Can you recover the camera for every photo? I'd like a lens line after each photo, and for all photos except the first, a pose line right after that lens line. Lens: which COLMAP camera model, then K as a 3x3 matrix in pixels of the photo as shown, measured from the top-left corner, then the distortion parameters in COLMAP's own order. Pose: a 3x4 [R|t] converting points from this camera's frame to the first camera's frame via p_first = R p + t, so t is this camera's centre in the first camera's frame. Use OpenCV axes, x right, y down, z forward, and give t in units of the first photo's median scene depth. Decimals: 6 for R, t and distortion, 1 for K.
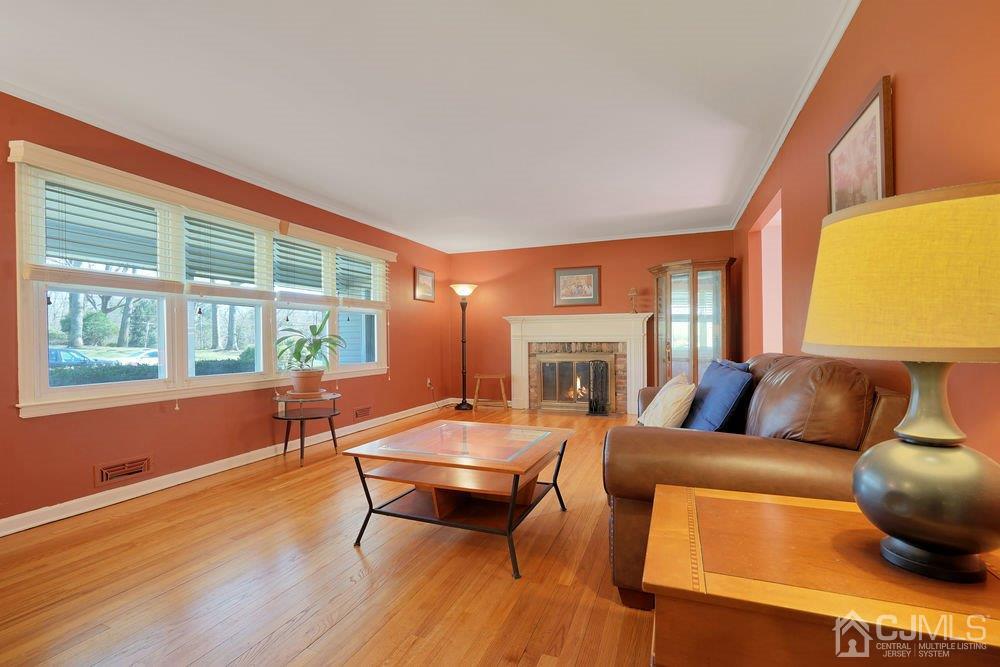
lens RADIAL K [[455.1, 0, 502.3], [0, 455.1, 339.8], [0, 0, 1]] dist [-0.004877, -0.000062]
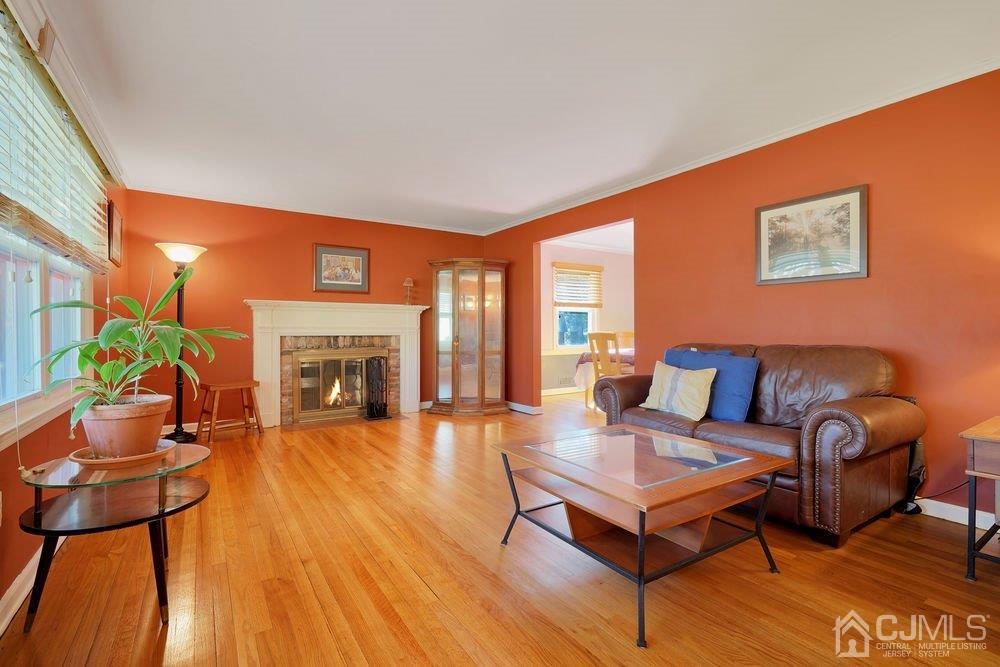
lens RADIAL K [[455.1, 0, 501.2], [0, 455.1, 331.5], [0, 0, 1]] dist [-0.004877, -0.000062]
pose [[0.585388, 0.009405, 0.810699, -0.345627], [-0.004411, 0.999955, -0.008415, 0.003161], [-0.810741, 0.001350, 0.585403, 0.278498]]
